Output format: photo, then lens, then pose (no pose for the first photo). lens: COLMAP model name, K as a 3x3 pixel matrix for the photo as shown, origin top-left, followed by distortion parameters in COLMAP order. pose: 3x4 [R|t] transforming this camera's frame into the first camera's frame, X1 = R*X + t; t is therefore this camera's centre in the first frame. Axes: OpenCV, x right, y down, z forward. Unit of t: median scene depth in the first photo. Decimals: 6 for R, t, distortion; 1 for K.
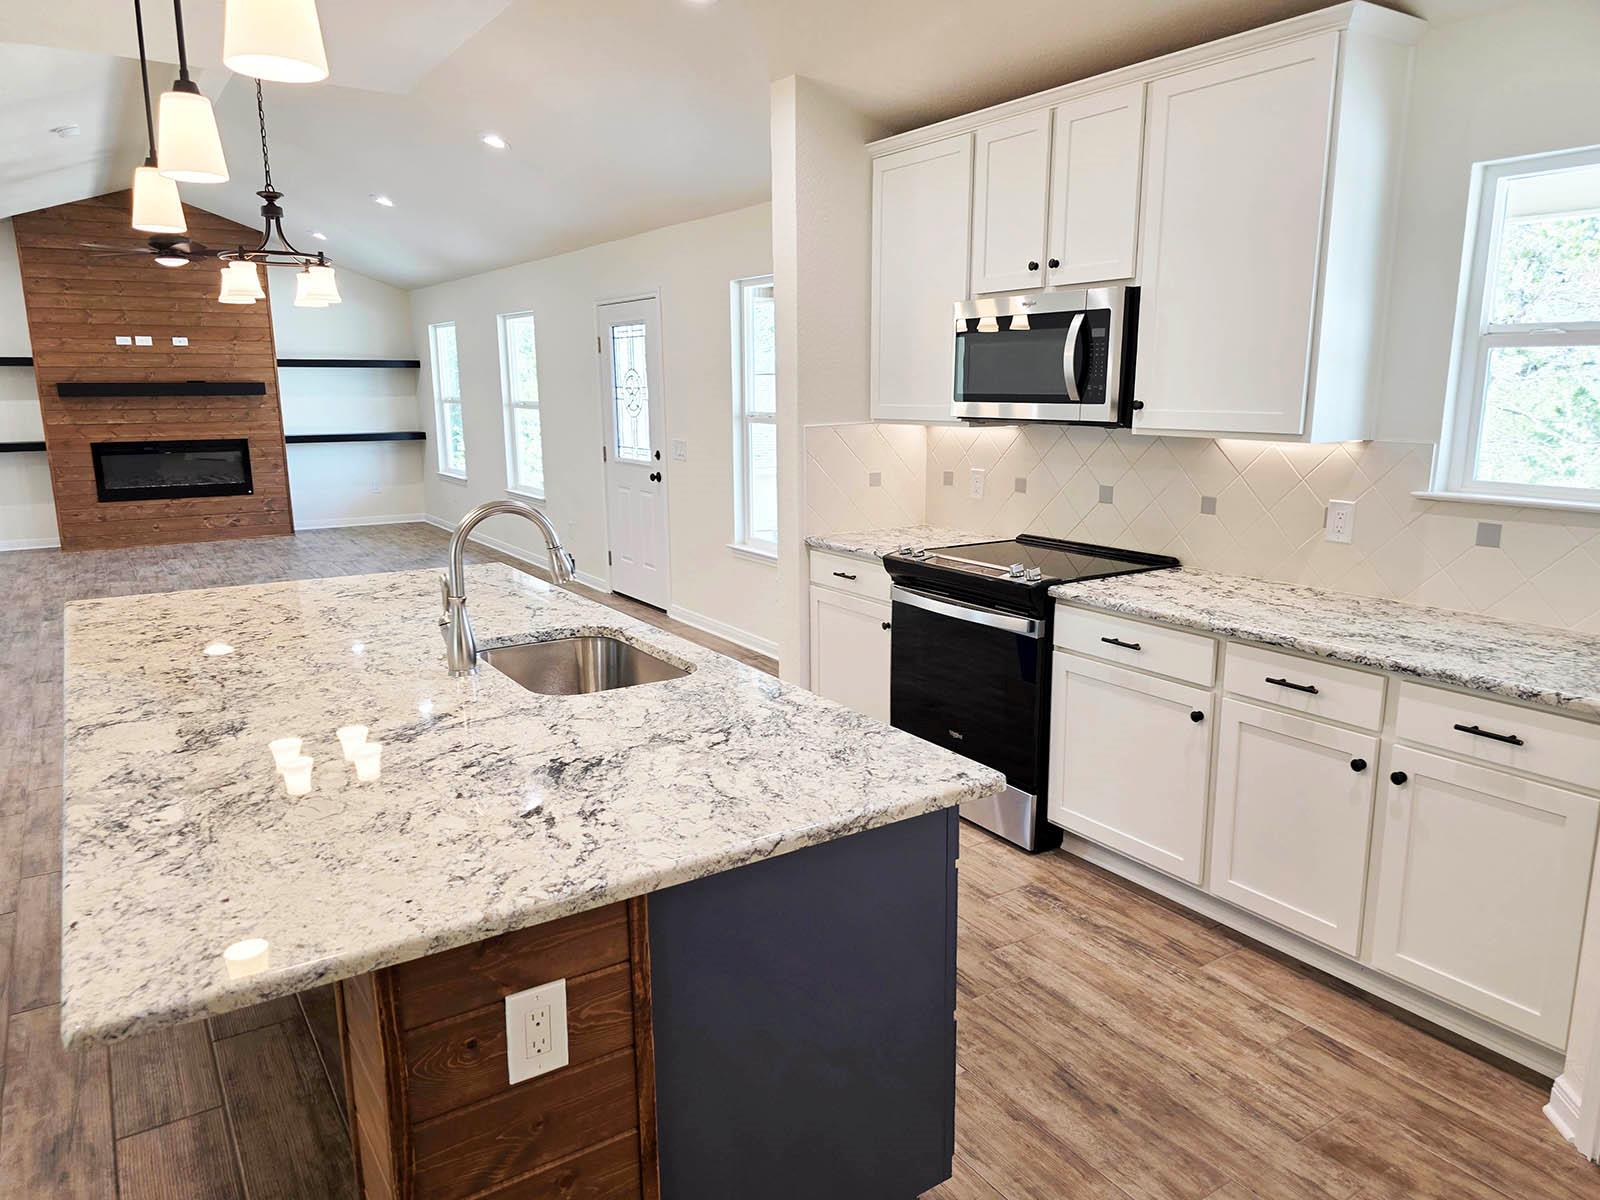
lens RADIAL K [[1084.2, 0, 800.0], [0, 1084.2, 600.0], [0, 0, 1]] dist [0.046389, -0.039894]
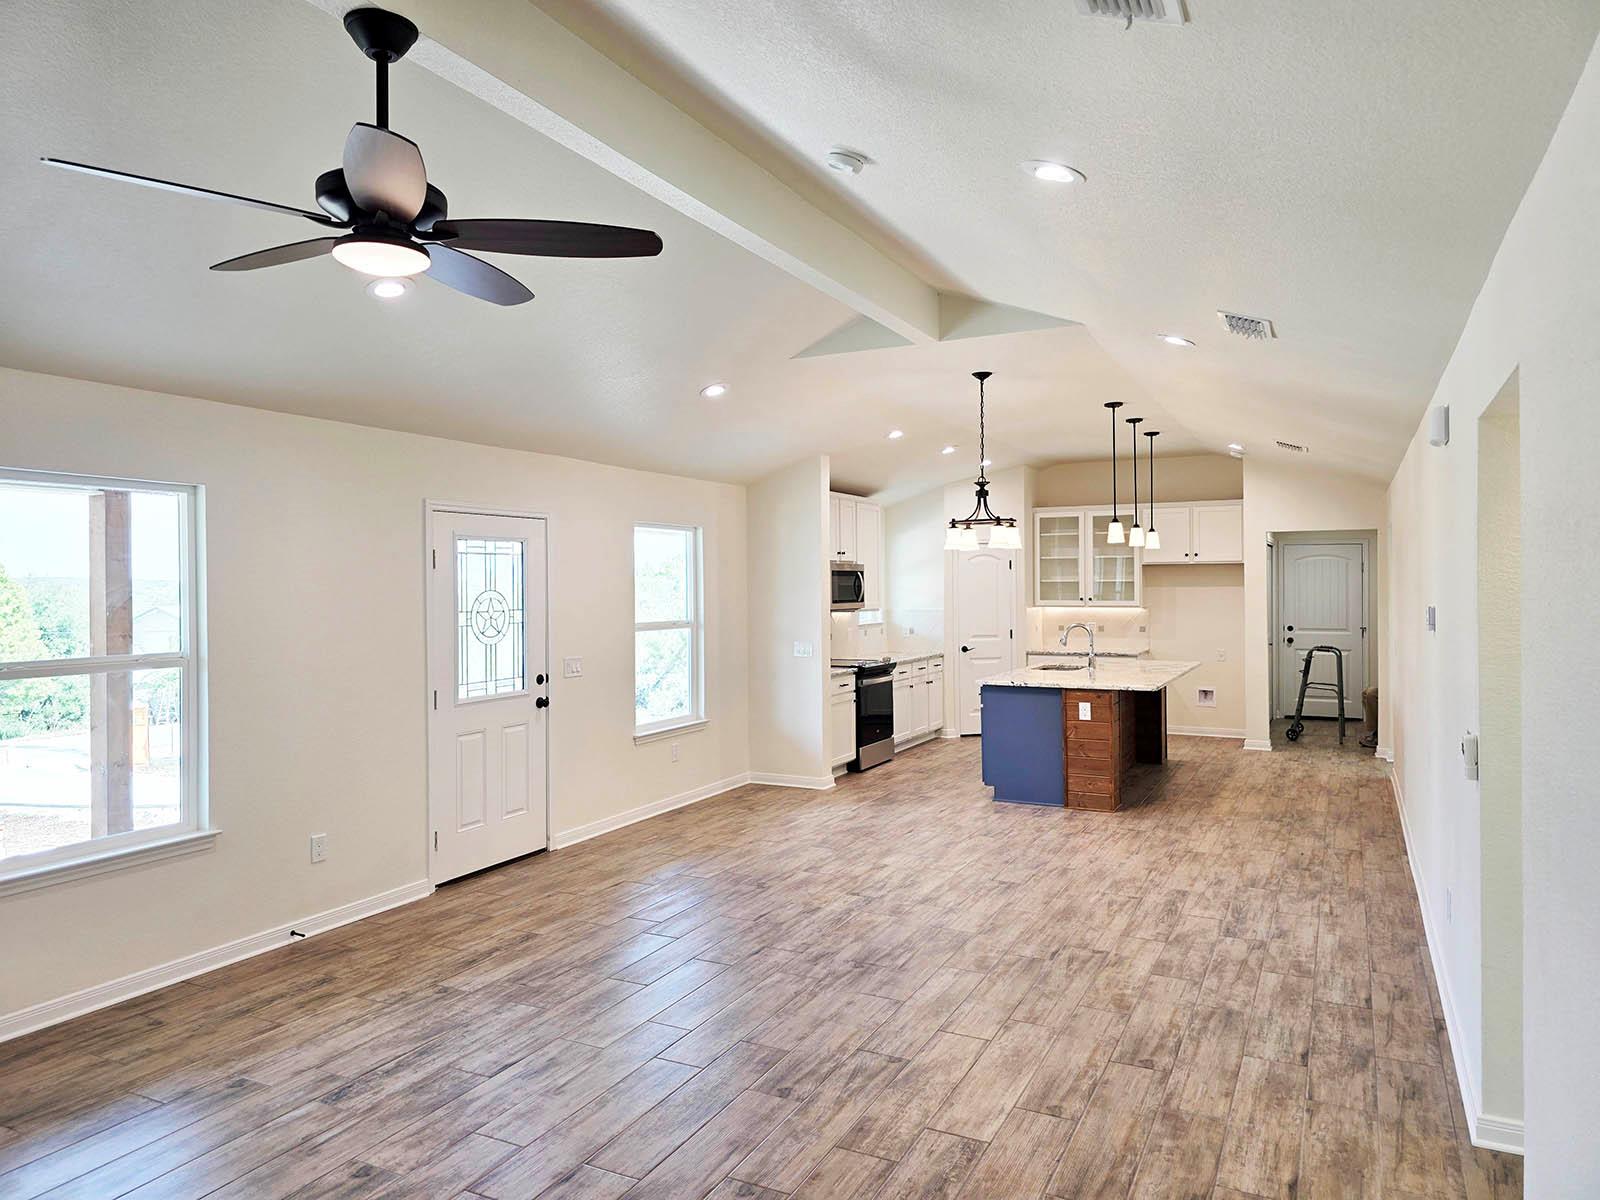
lens RADIAL K [[1070.1, 0, 775.4], [0, 1070.1, 579.2], [0, 0, 1]] dist [0.064471, -0.108207]
pose [[-0.481394, 0.012645, 0.876413, -2.249761], [0.184072, 0.979057, 0.086980, -0.561721], [-0.856958, 0.203195, -0.473640, 2.682896]]
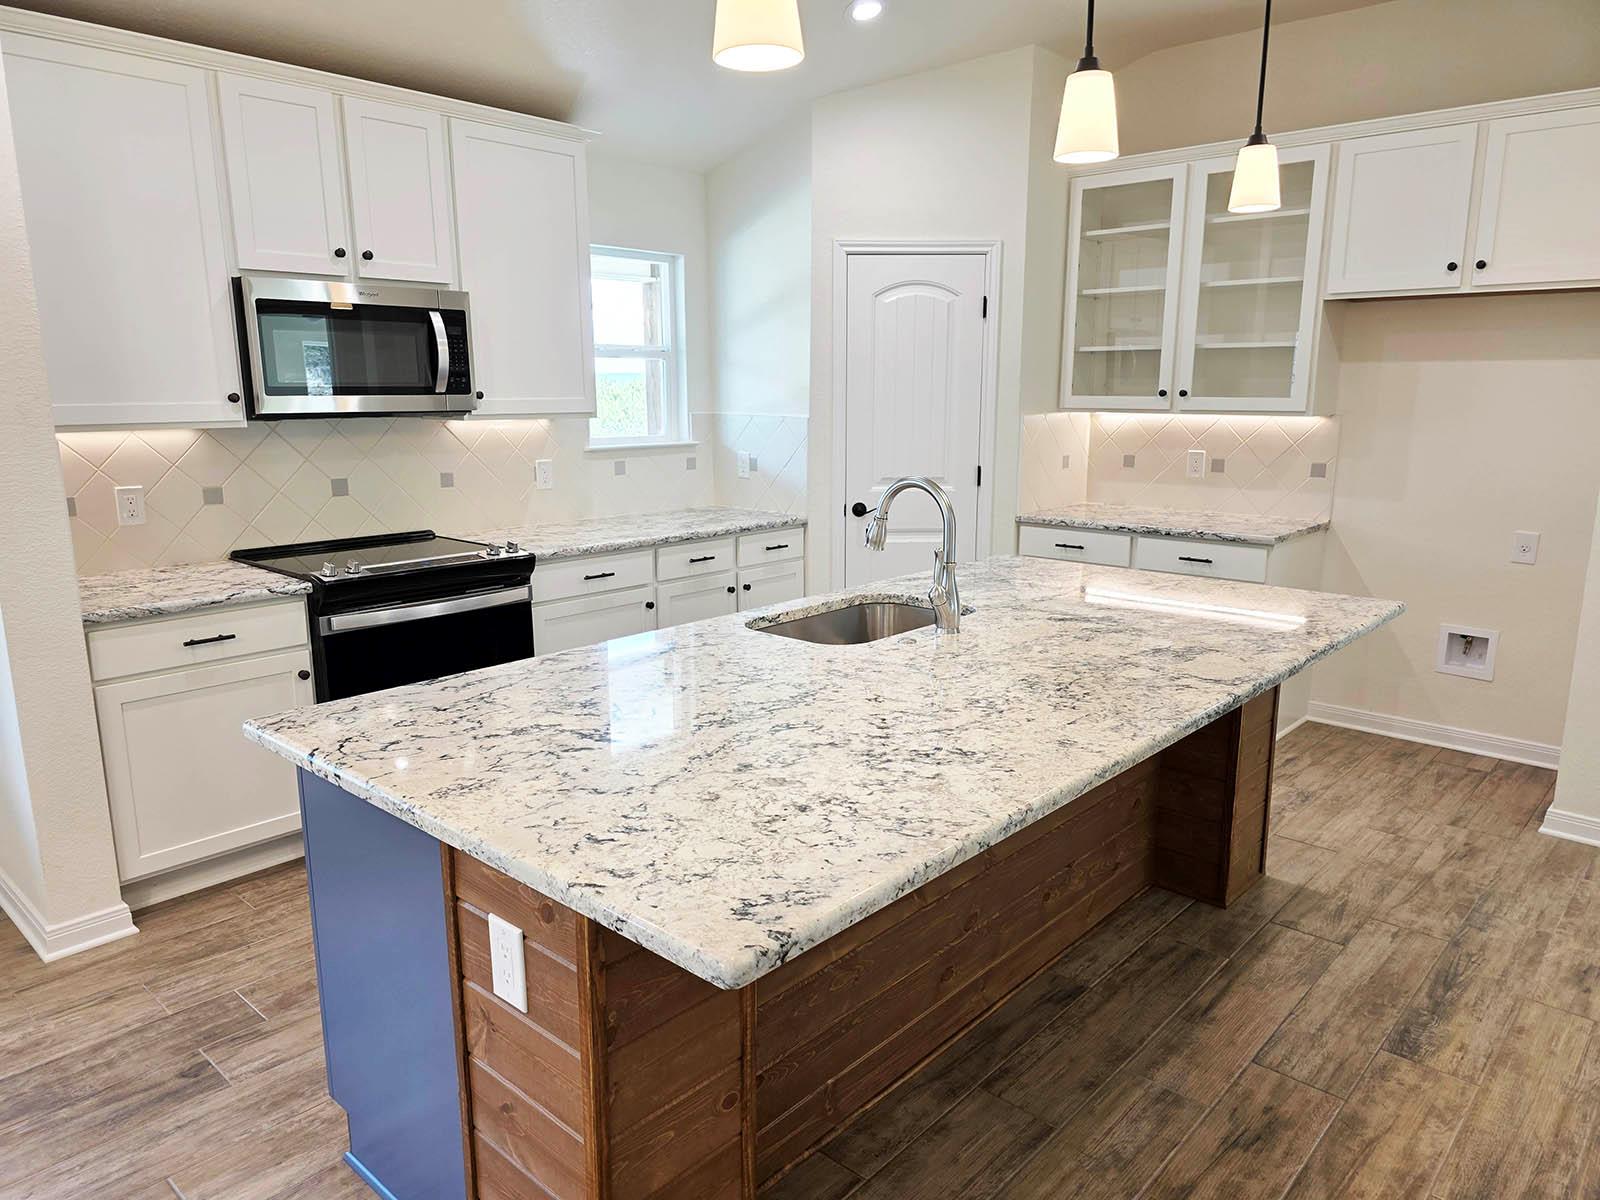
lens RADIAL K [[1081.8, 0, 800.0], [0, 1081.8, 600.0], [0, 0, 1]] dist [0.063411, -0.066506]
pose [[-0.248414, -0.187516, 0.950331, -0.966878], [0.195267, 0.951249, 0.238740, -0.188248], [-0.948768, 0.244875, -0.199688, 0.996282]]
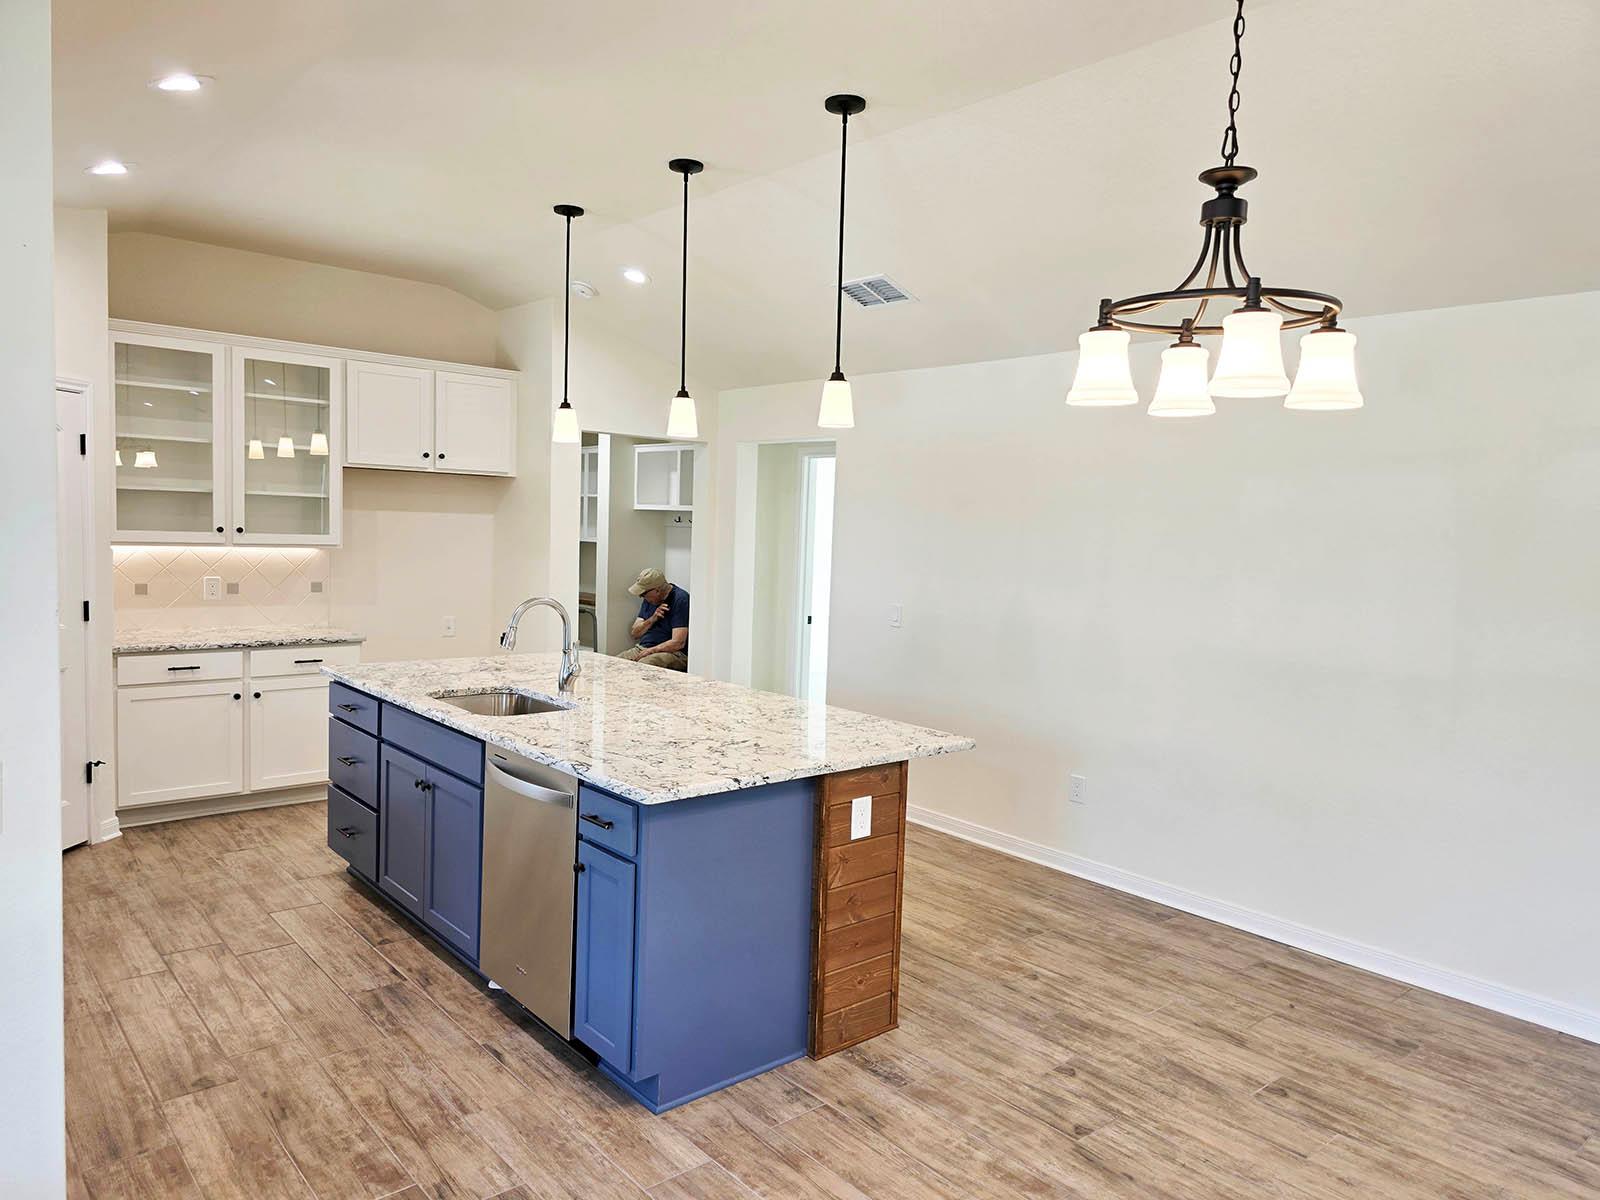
lens RADIAL K [[1081.8, 0, 800.0], [0, 1081.8, 600.0], [0, 0, 1]] dist [0.063411, -0.066506]
pose [[-0.990449, -0.021027, -0.136270, -0.323934], [-0.057337, 0.961611, 0.268358, -0.414262], [0.125396, 0.273608, -0.953632, 1.954957]]
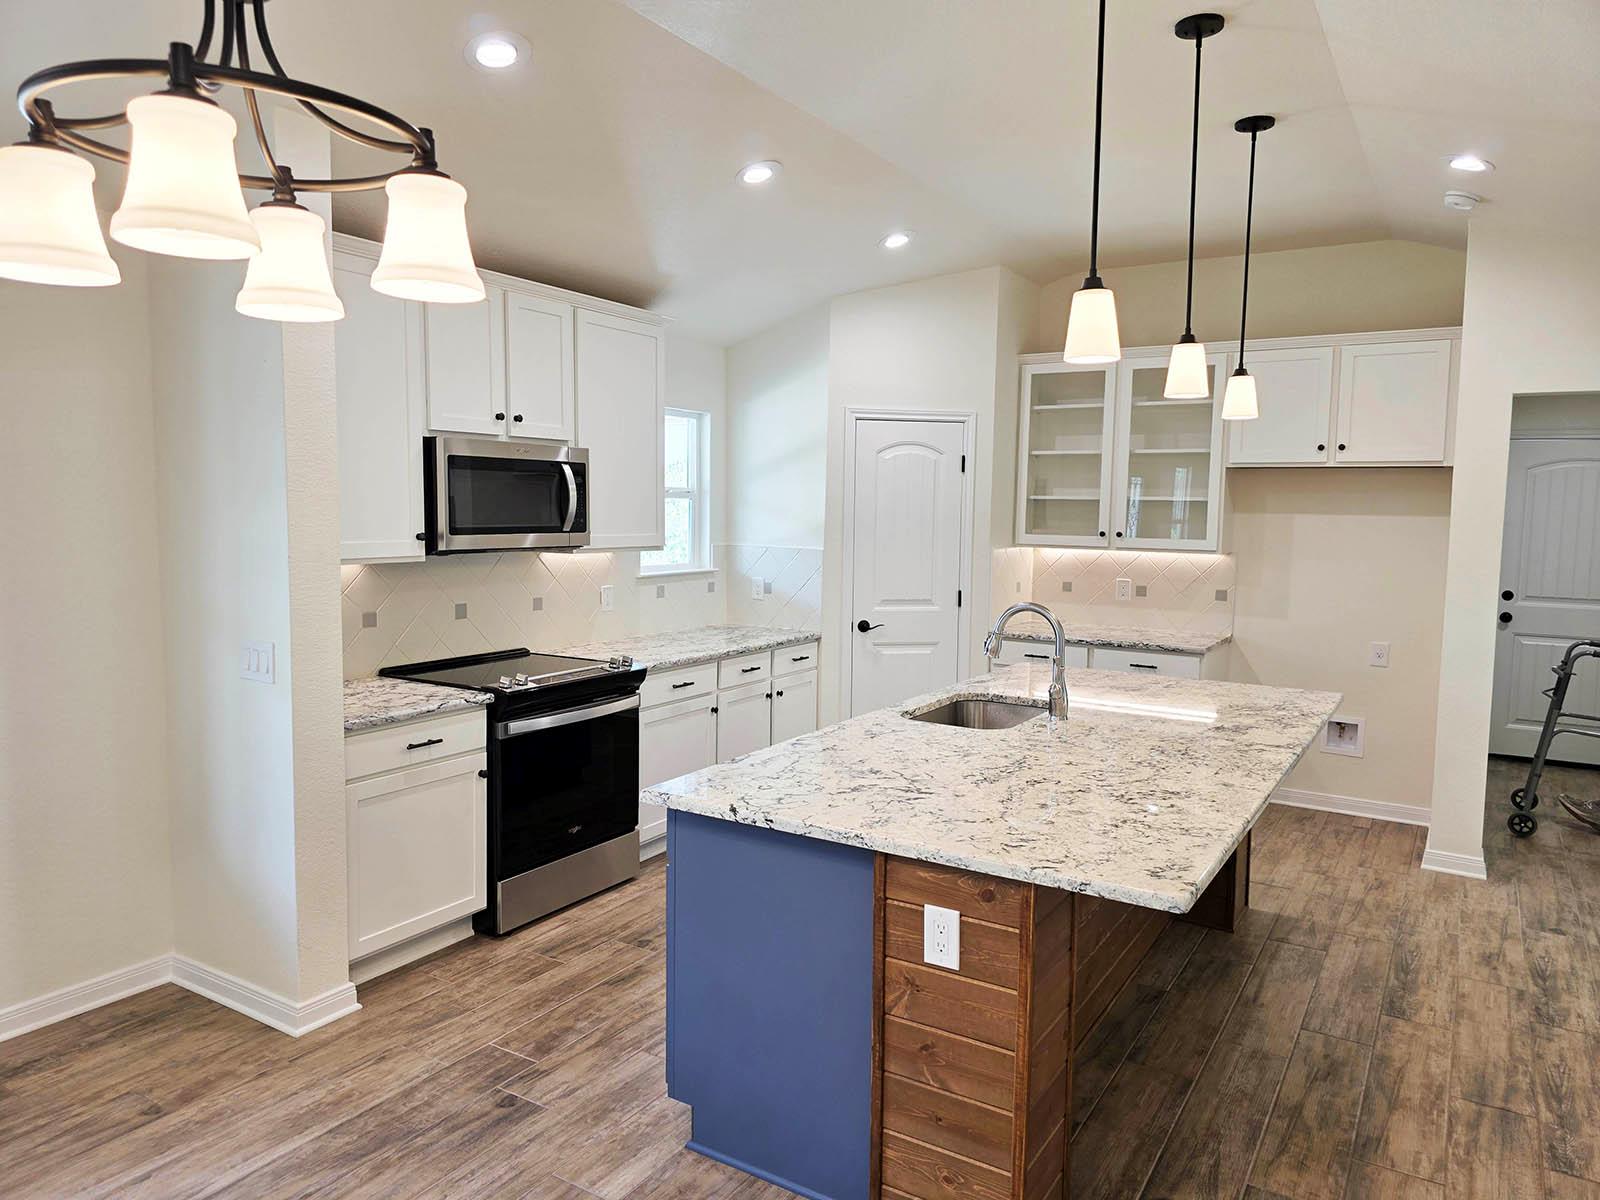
lens RADIAL K [[1073.0, 0, 815.1], [0, 1073.0, 591.5], [0, 0, 1]] dist [0.084708, -0.094844]
pose [[-0.427571, -0.078037, 0.900607, -1.086074], [0.166523, 0.972418, 0.163318, -0.290996], [-0.888512, 0.219802, -0.402783, 1.357310]]
